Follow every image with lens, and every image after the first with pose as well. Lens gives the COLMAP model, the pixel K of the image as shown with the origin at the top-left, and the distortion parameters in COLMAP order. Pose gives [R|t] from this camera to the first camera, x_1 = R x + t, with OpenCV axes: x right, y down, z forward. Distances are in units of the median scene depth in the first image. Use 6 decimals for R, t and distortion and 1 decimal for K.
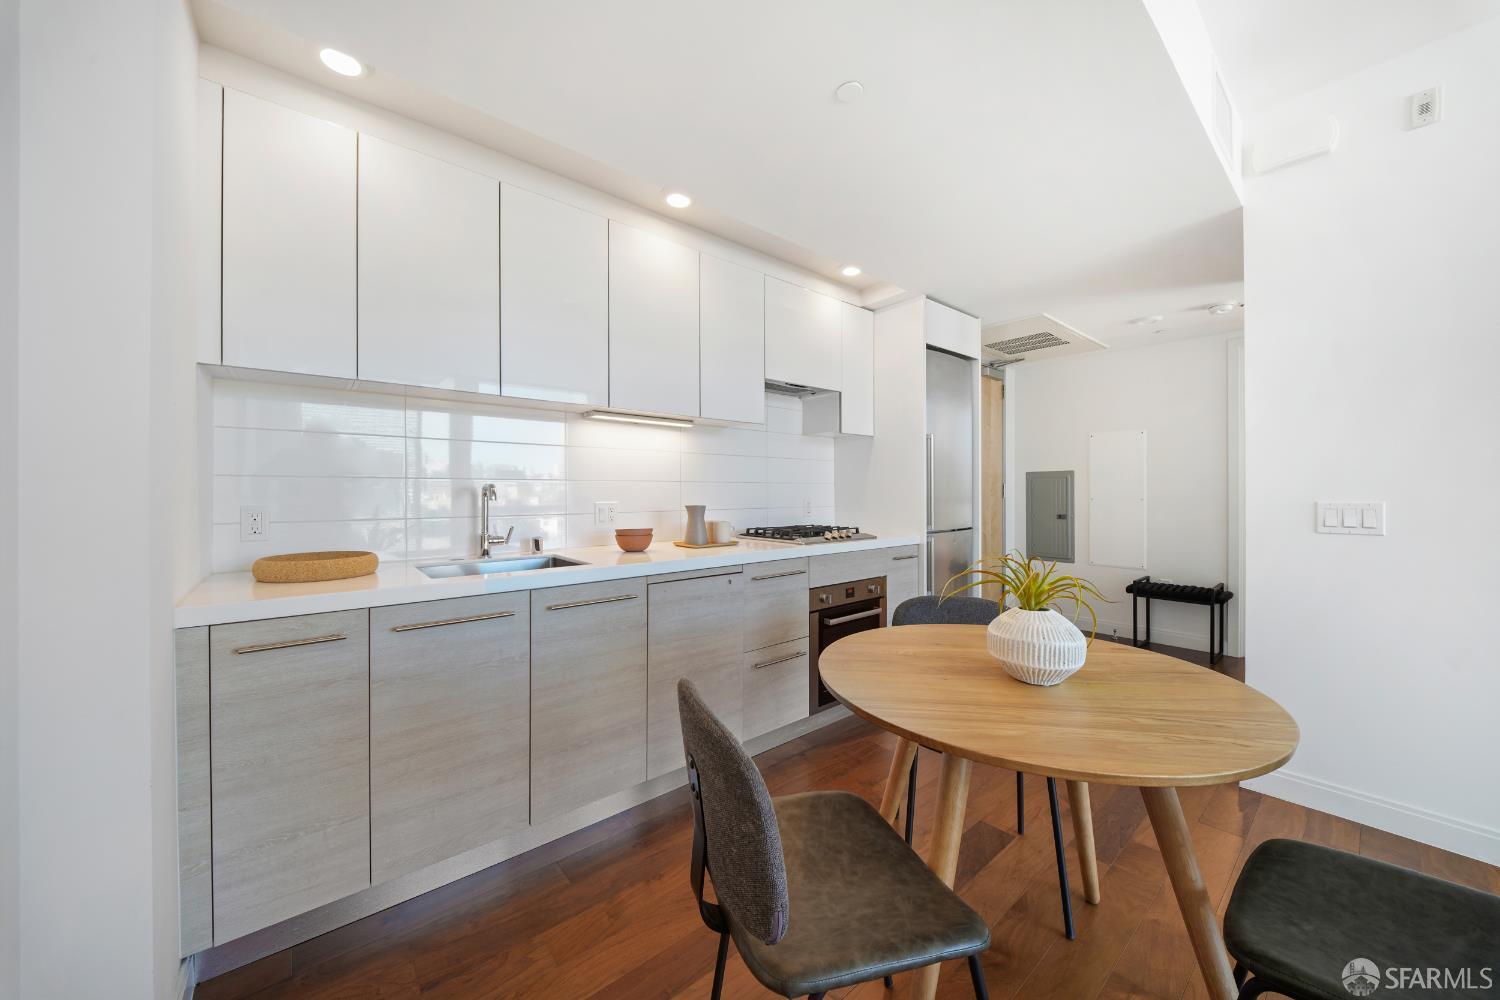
lens RADIAL K [[529.2, 0, 740.5], [0, 529.2, 495.3], [0, 0, 1]] dist [0.004550, -0.003818]
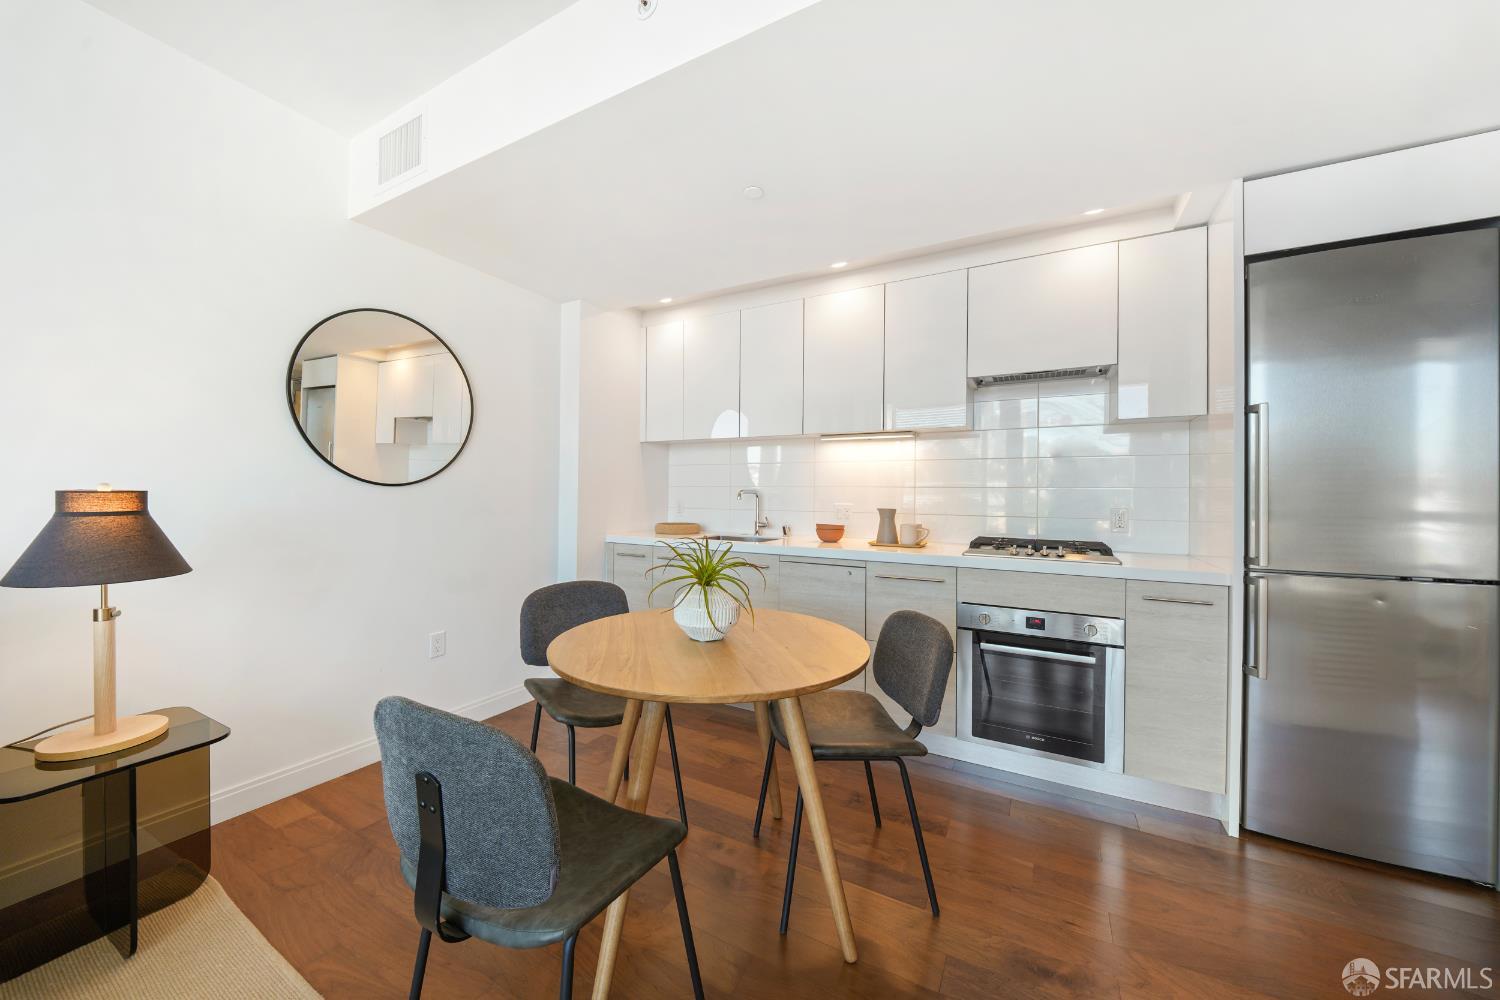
lens RADIAL K [[529.2, 0, 745.4], [0, 529.2, 496.1], [0, 0, 1]] dist [0.004550, -0.003818]
pose [[0.369164, 0.009135, -0.929319, 0.913003], [-0.017579, 0.999841, 0.002845, -0.005485], [0.929198, 0.015286, 0.369266, 0.327875]]
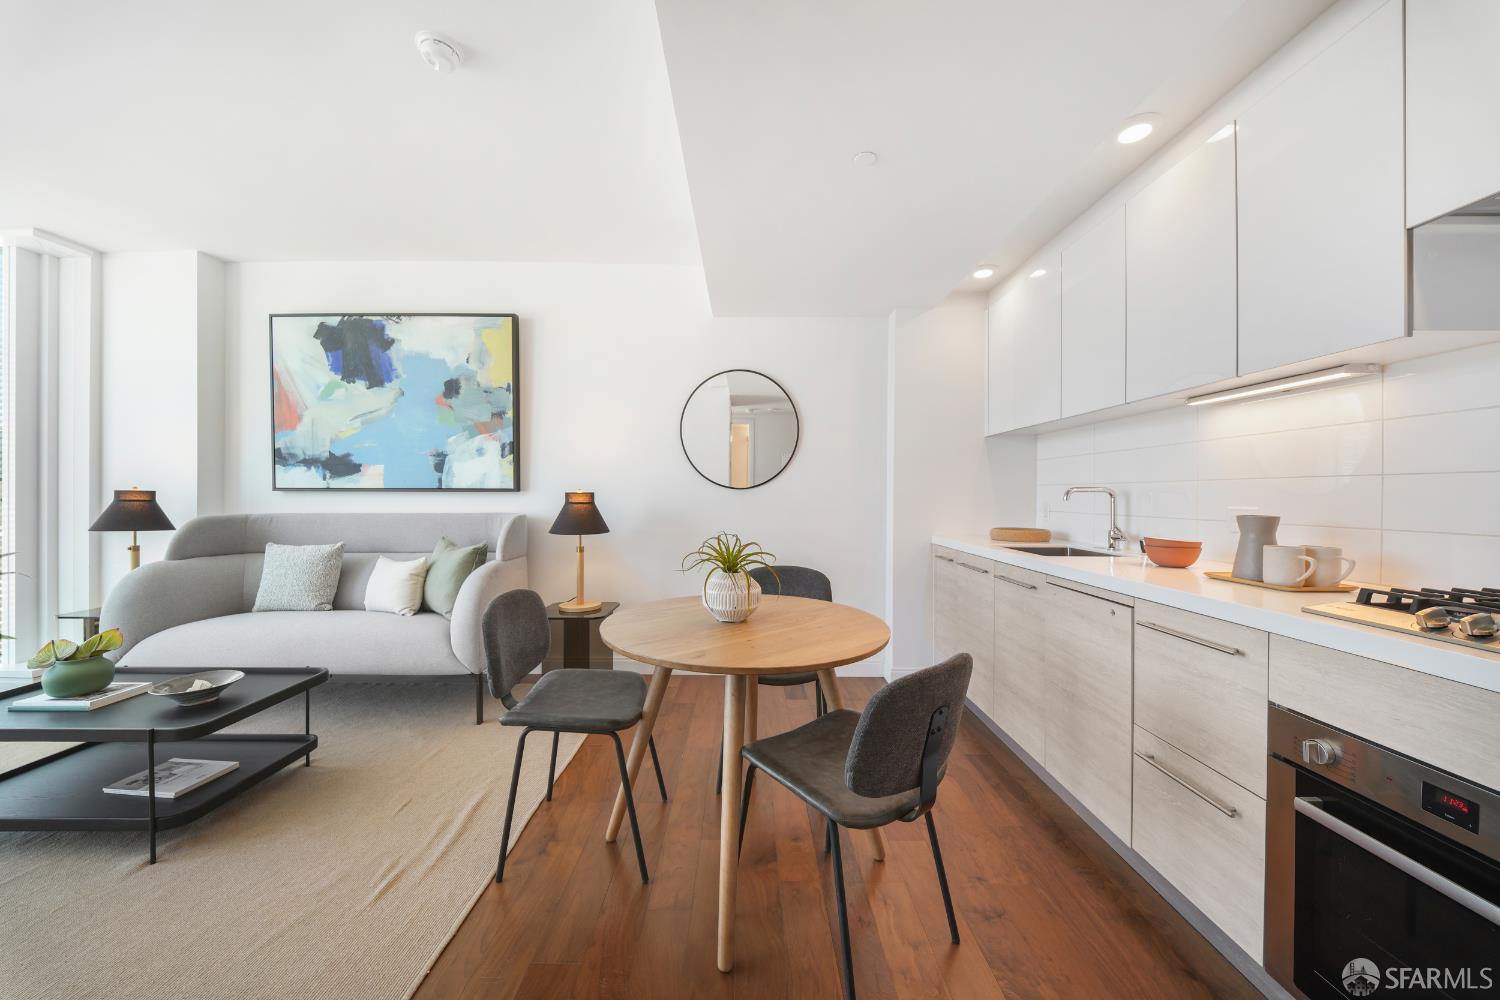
lens RADIAL K [[529.2, 0, 739.9], [0, 529.2, 496.3], [0, 0, 1]] dist [0.004550, -0.003818]
pose [[-0.642704, 0.002121, -0.766112, 0.843726], [-0.008663, 0.999912, 0.010036, -0.005052], [0.766065, 0.013087, -0.642629, 1.005039]]
